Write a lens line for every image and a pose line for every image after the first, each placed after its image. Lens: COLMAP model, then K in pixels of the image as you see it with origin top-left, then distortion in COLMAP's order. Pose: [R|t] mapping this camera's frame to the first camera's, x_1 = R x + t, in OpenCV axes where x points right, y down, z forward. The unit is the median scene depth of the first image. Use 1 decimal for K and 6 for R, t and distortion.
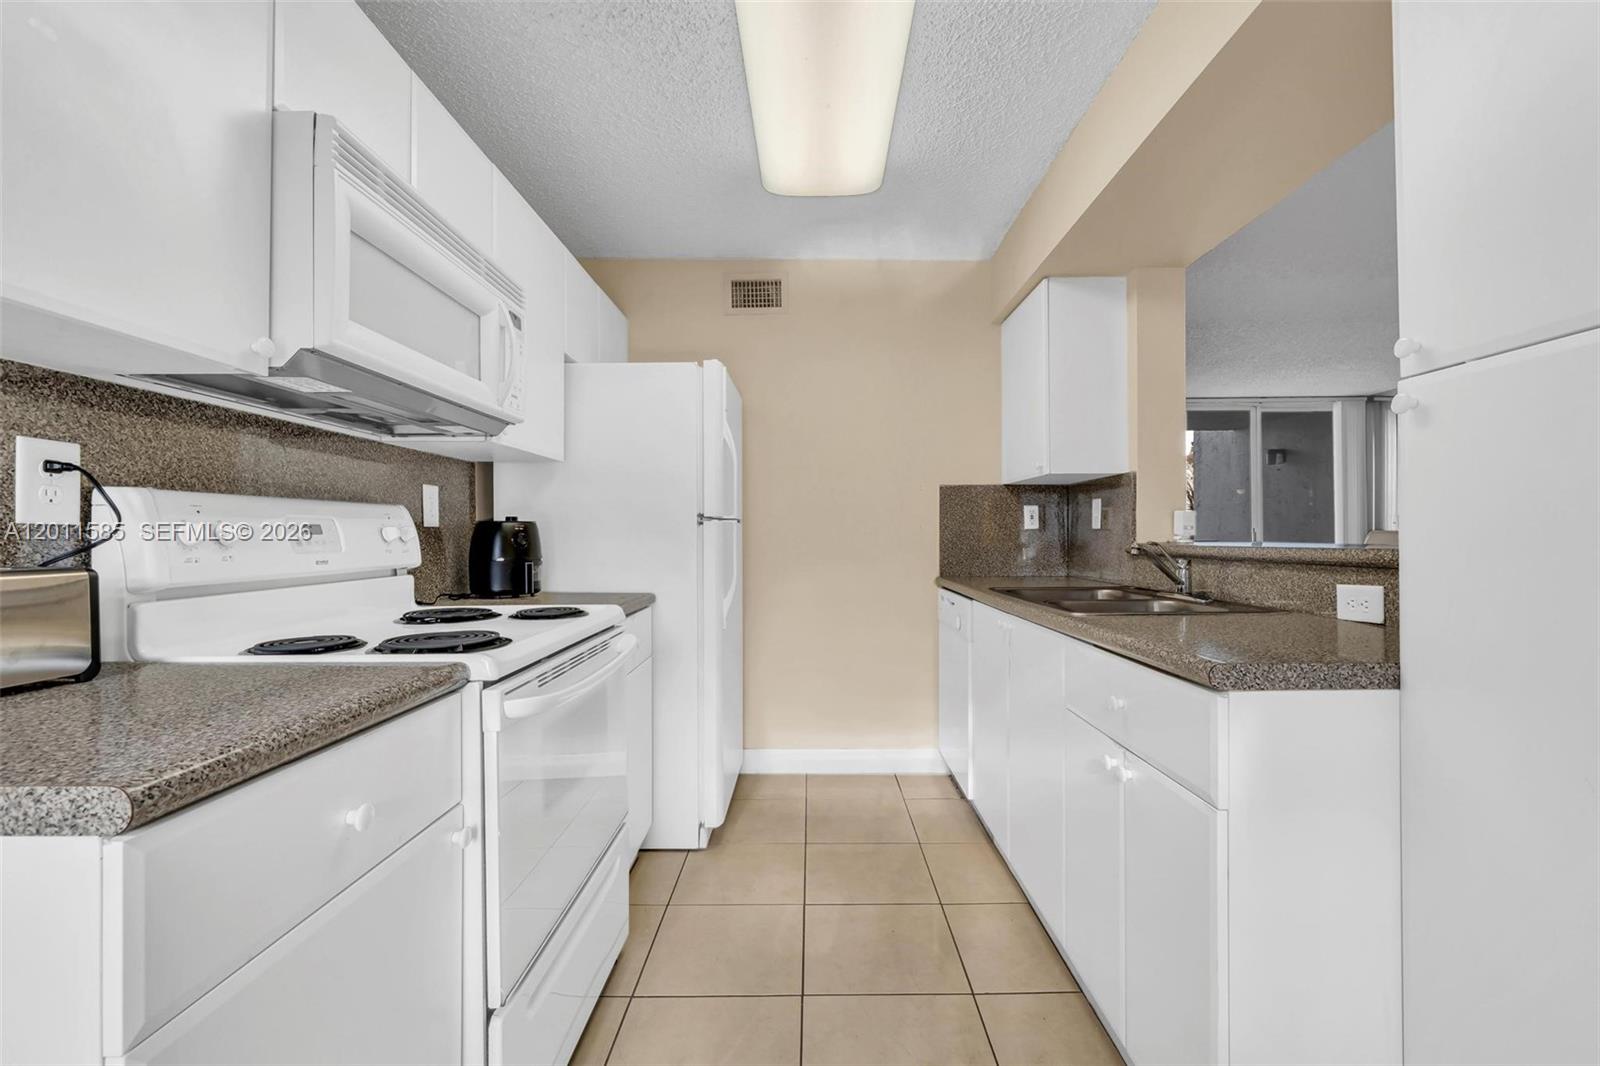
lens RADIAL K [[682.5, 0, 807.3], [0, 682.5, 536.7], [0, 0, 1]] dist [-0.004479, -0.000066]
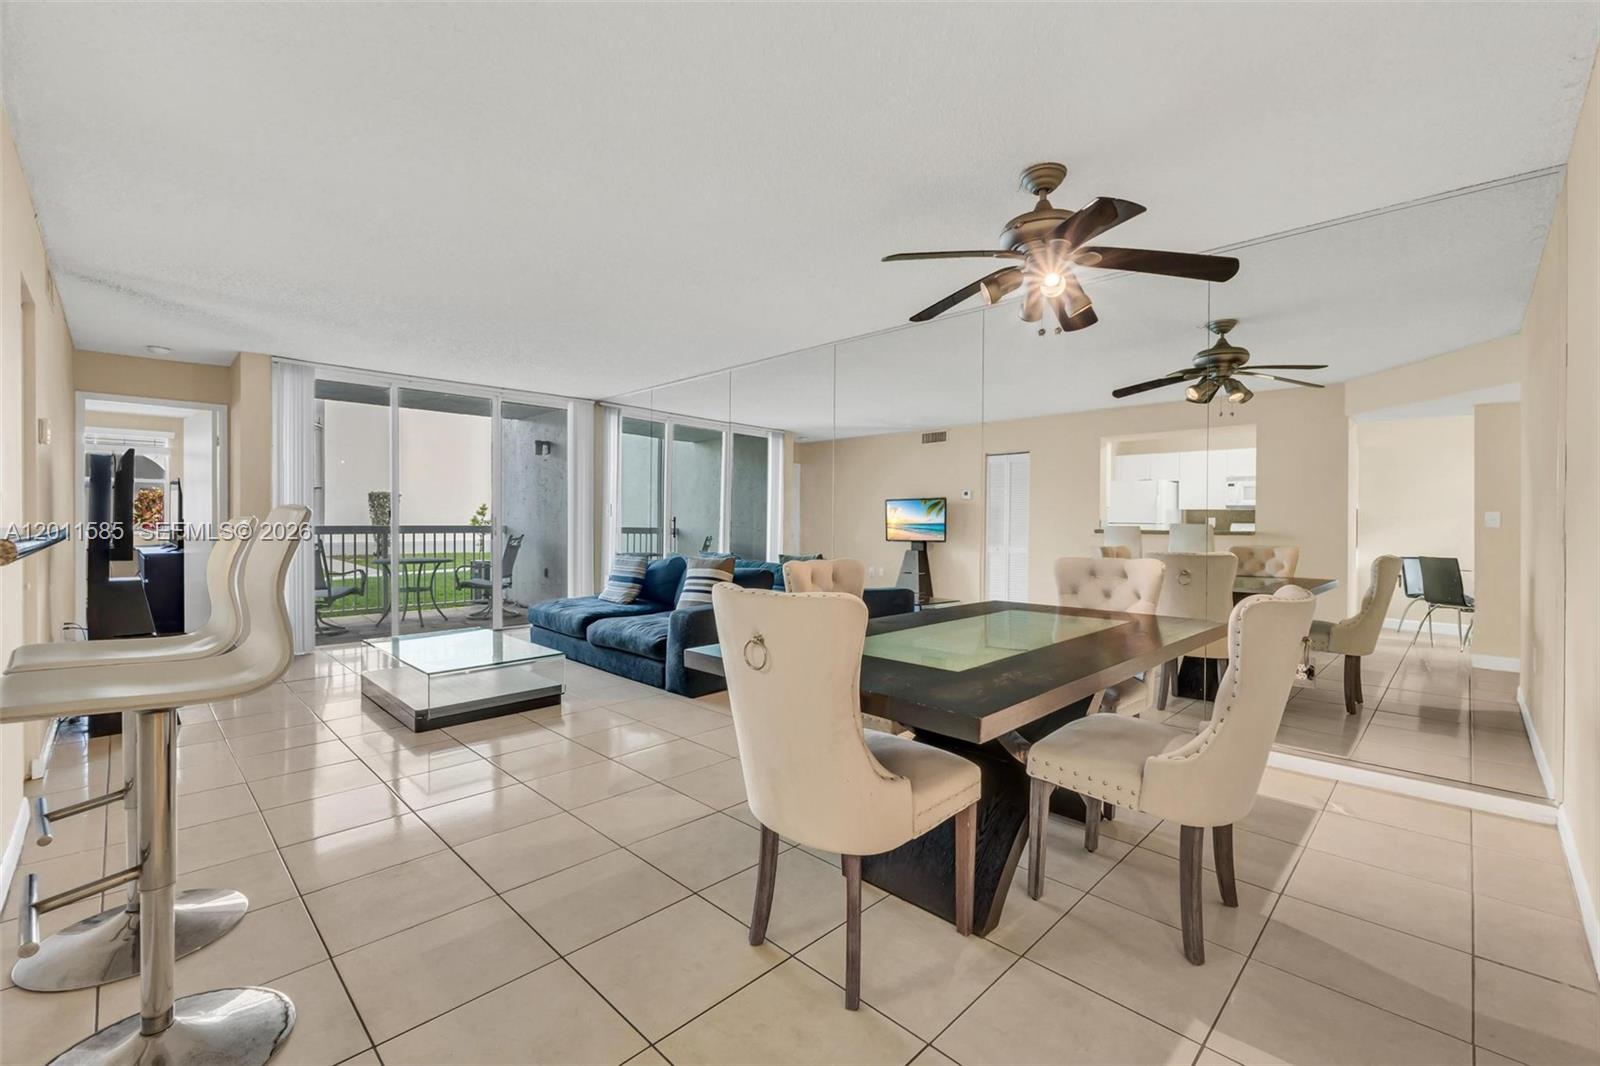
lens RADIAL K [[682.5, 0, 801.4], [0, 682.5, 524.7], [0, 0, 1]] dist [-0.004479, -0.000066]
pose [[0.708853, 0.002031, 0.705353, 0.829071], [-0.004277, 0.999990, 0.001418, 0.003041], [-0.705343, -0.004022, 0.708855, -0.203002]]
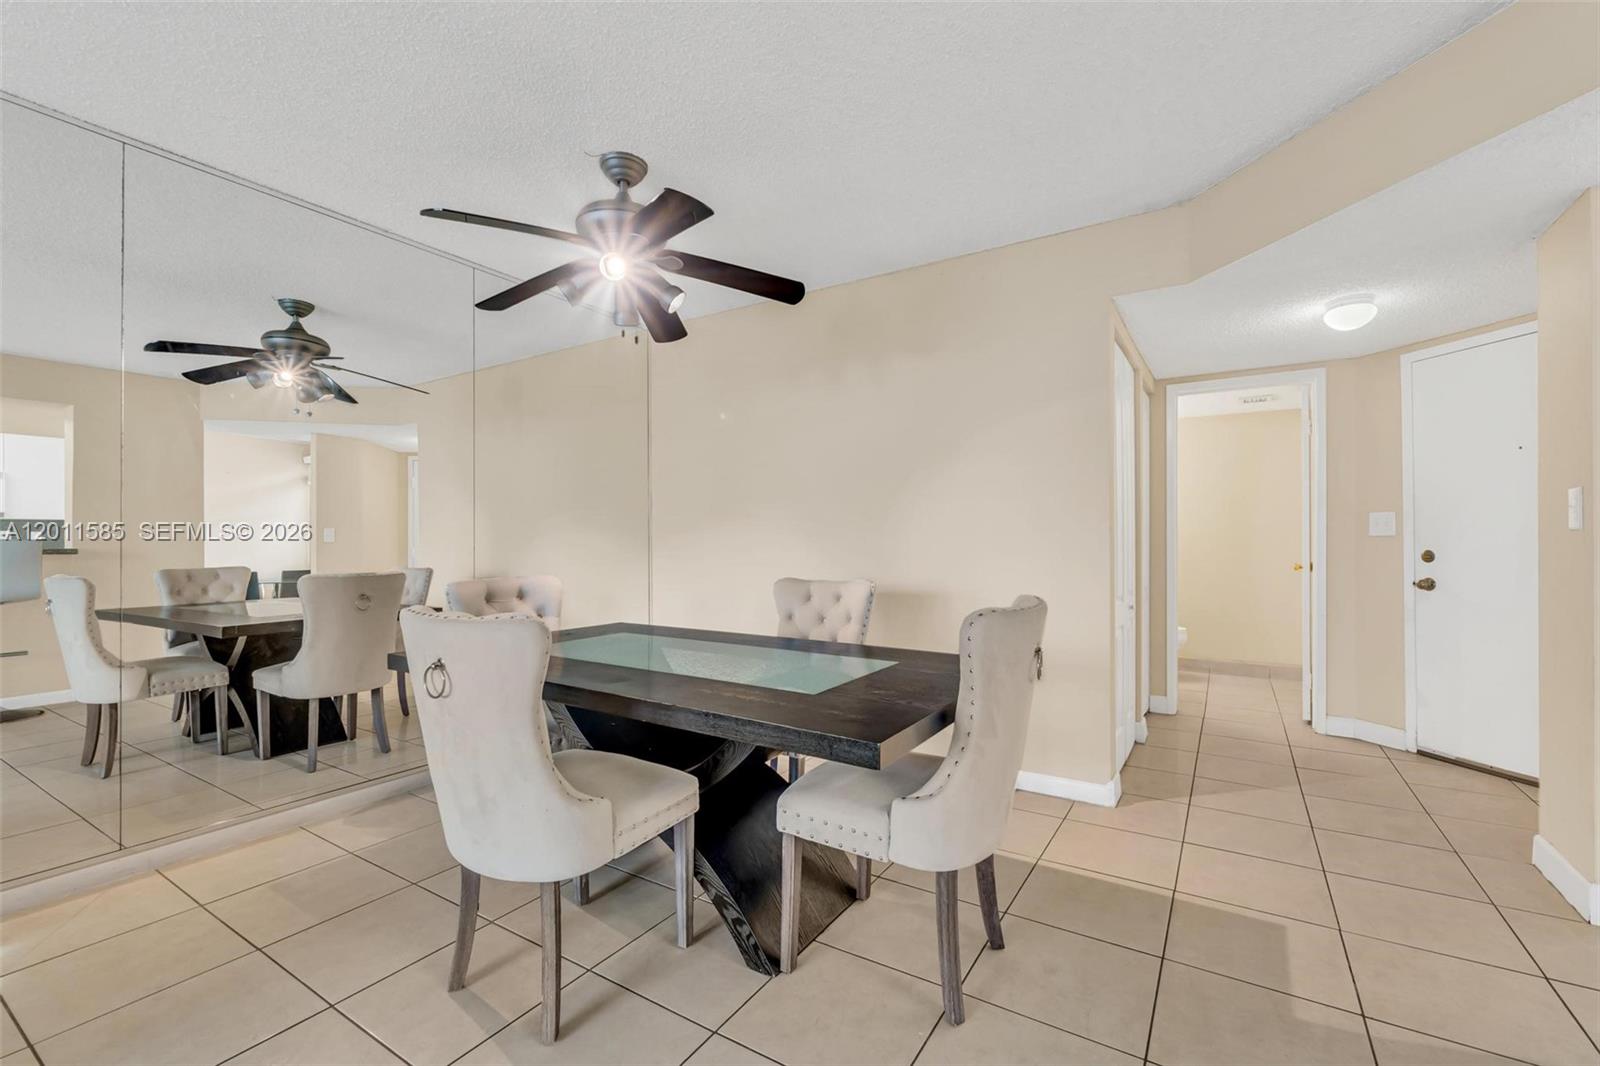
lens RADIAL K [[682.5, 0, 806.7], [0, 682.5, 537.2], [0, 0, 1]] dist [-0.004479, -0.000066]
pose [[-0.850591, 0.005090, 0.525803, 1.144315], [0.002810, 0.999983, -0.005135, 0.005074], [-0.525820, -0.002890, -0.850591, 1.196741]]
